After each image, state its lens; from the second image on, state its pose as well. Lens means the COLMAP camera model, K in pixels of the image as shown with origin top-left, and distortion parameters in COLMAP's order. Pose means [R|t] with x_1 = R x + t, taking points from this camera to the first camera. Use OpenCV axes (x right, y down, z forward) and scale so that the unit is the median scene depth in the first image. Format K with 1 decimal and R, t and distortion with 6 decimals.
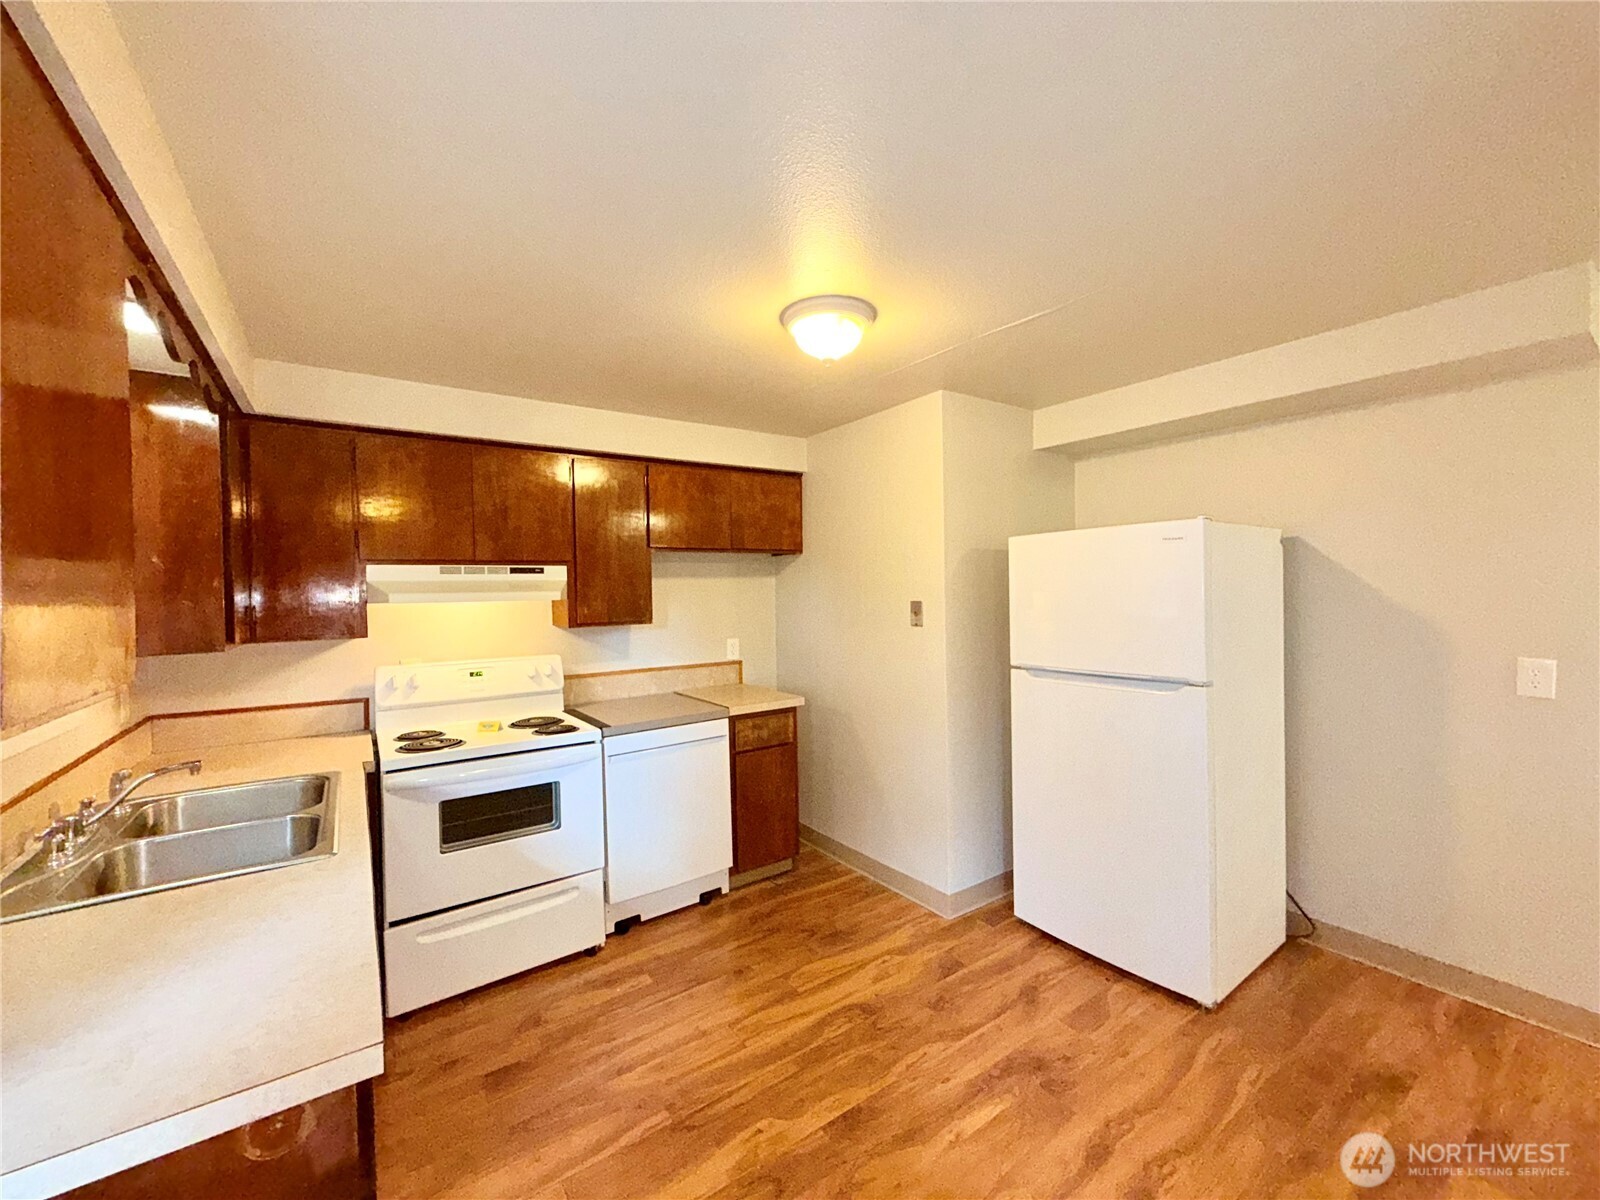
lens RADIAL K [[636.1, 0, 796.7], [0, 636.1, 599.6], [0, 0, 1]] dist [-0.002735, -0.000182]
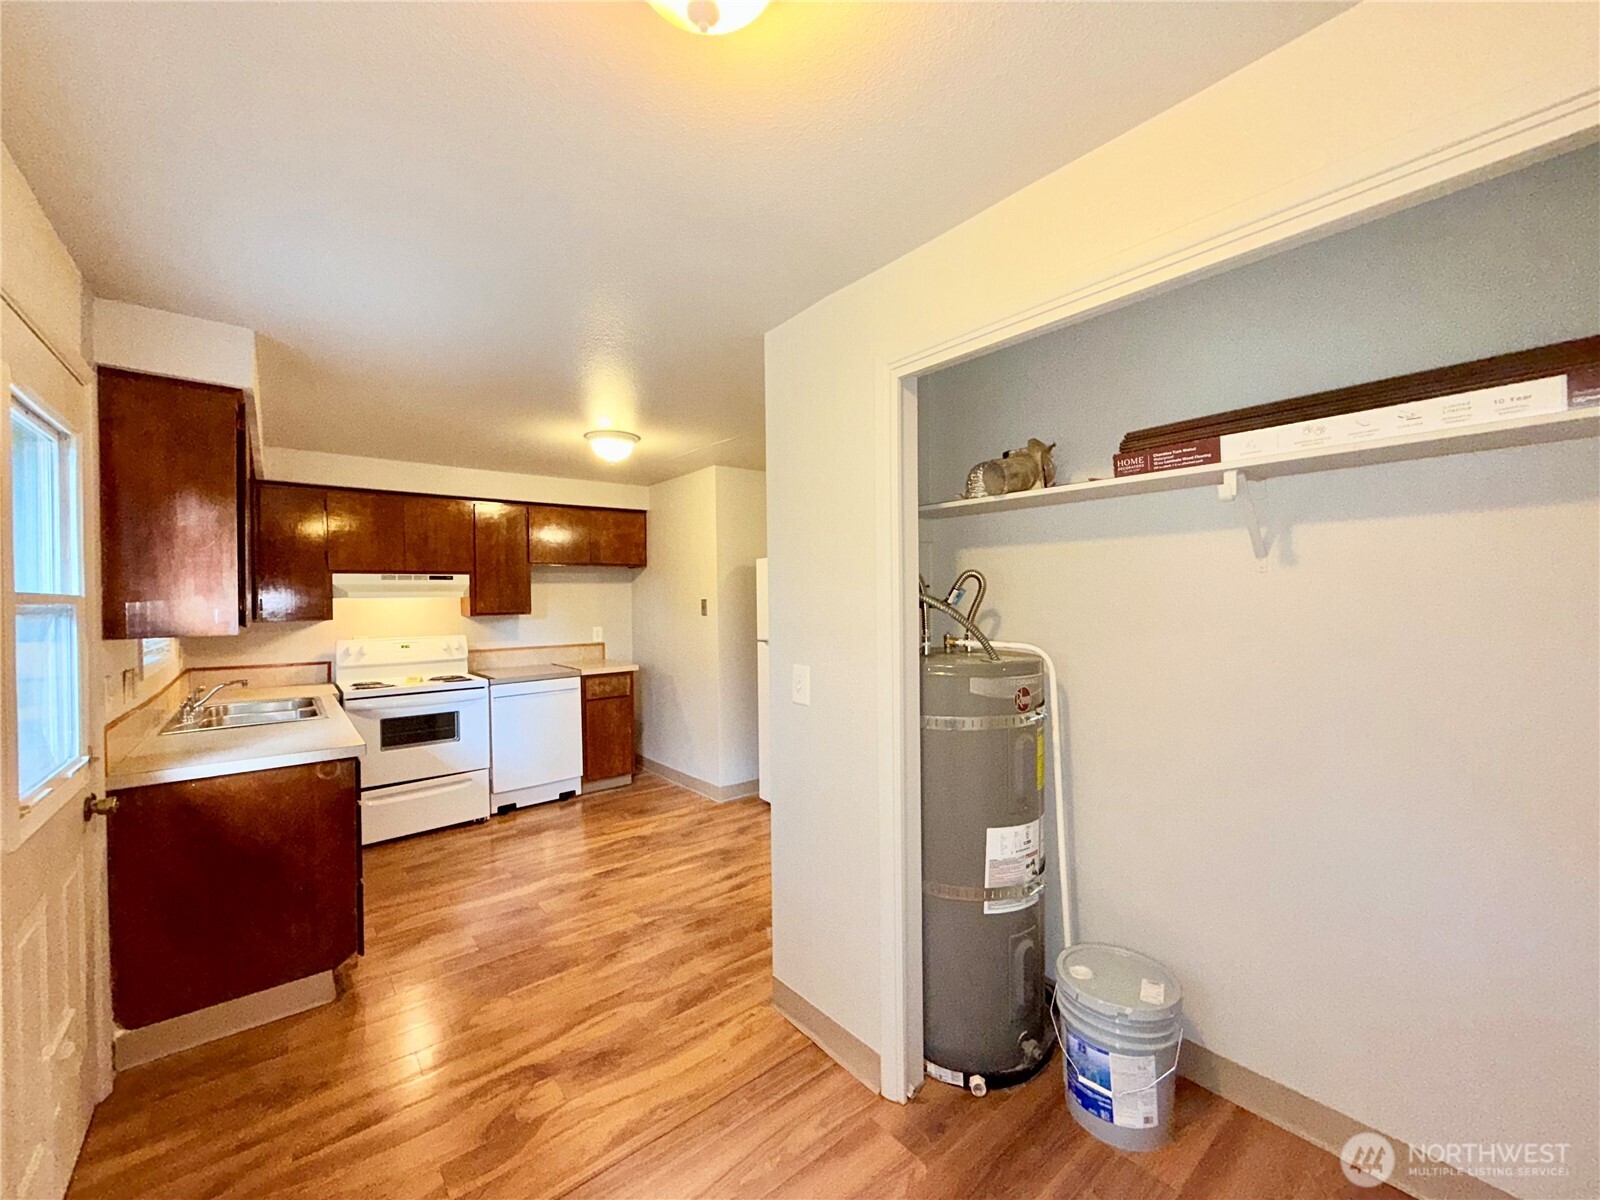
lens RADIAL K [[636.1, 0, 796.0], [0, 636.1, 599.0], [0, 0, 1]] dist [-0.002735, -0.000182]
pose [[0.997020, 0.003629, 0.077061, 0.305859], [-0.002629, 0.999911, -0.013083, 0.022692], [-0.077102, 0.012841, 0.996941, -0.581192]]
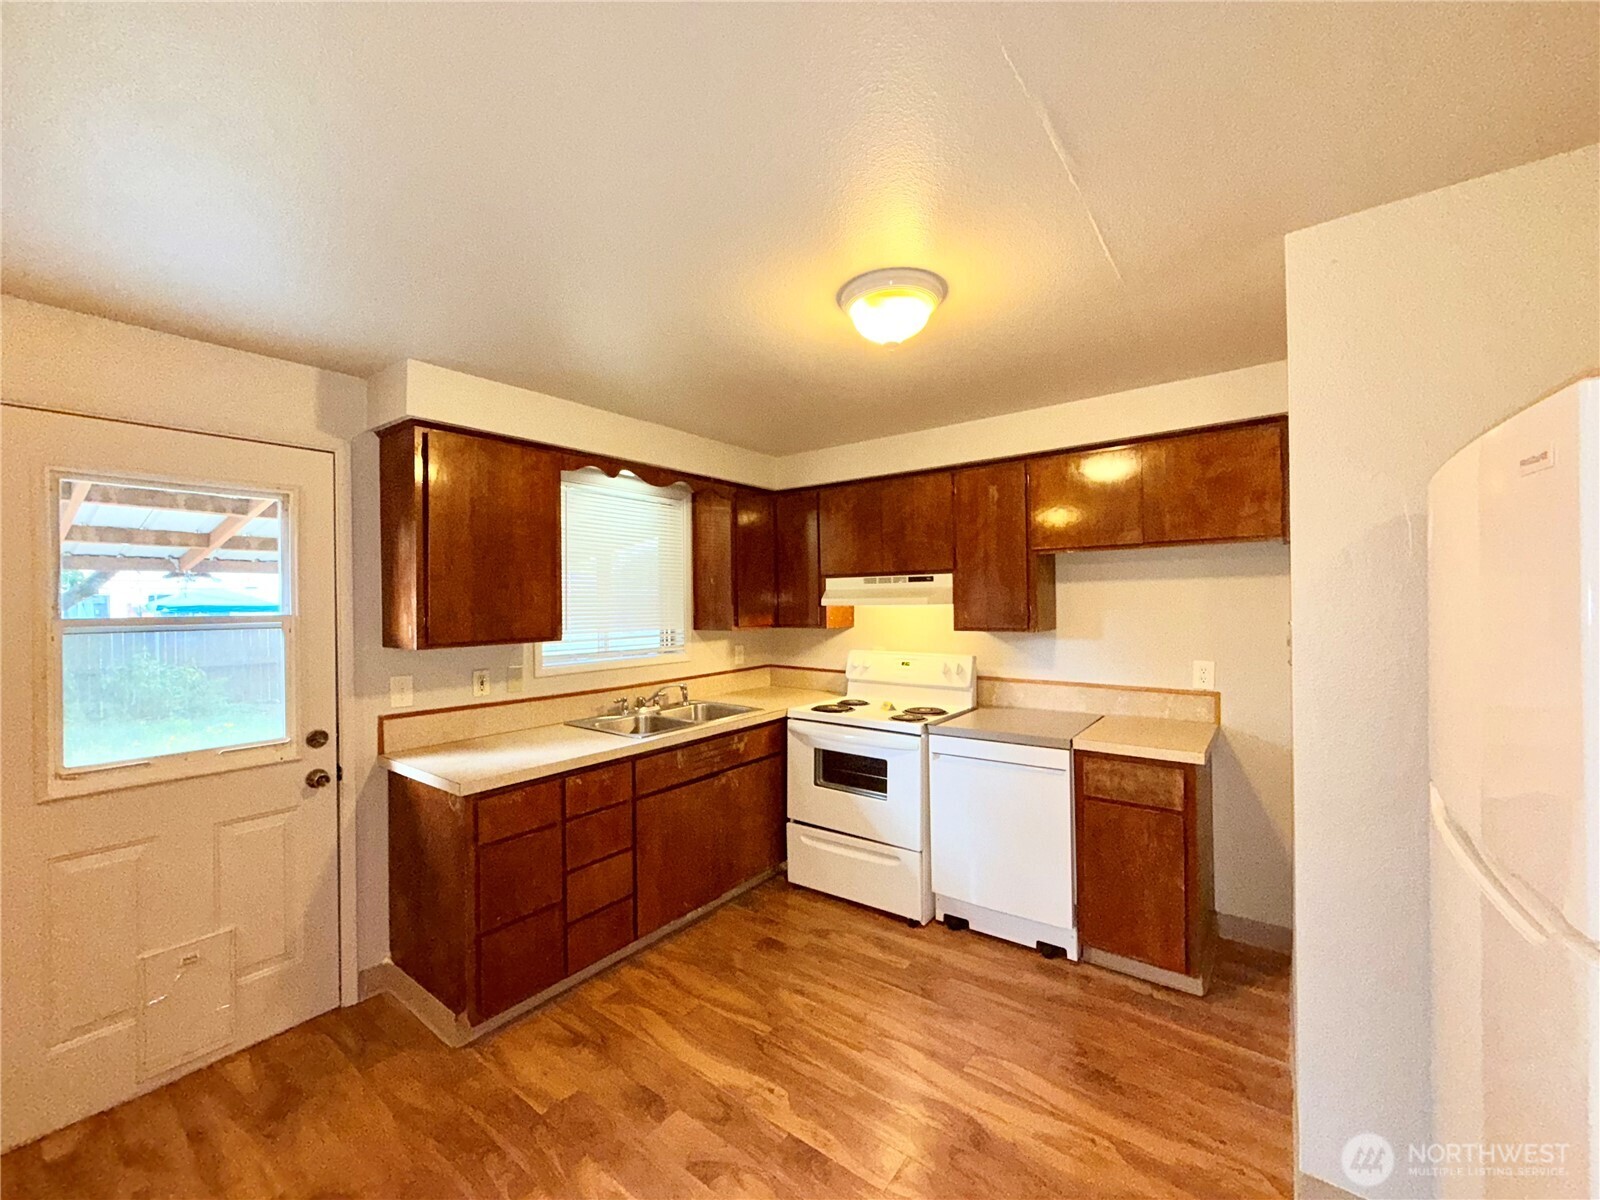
lens RADIAL K [[636.1, 0, 791.0], [0, 636.1, 596.9], [0, 0, 1]] dist [-0.002735, -0.000182]
pose [[0.301073, 0.010685, -0.953541, 0.618991], [-0.005032, 0.999941, 0.009616, -0.023625], [0.953588, 0.001904, 0.301109, 0.429595]]
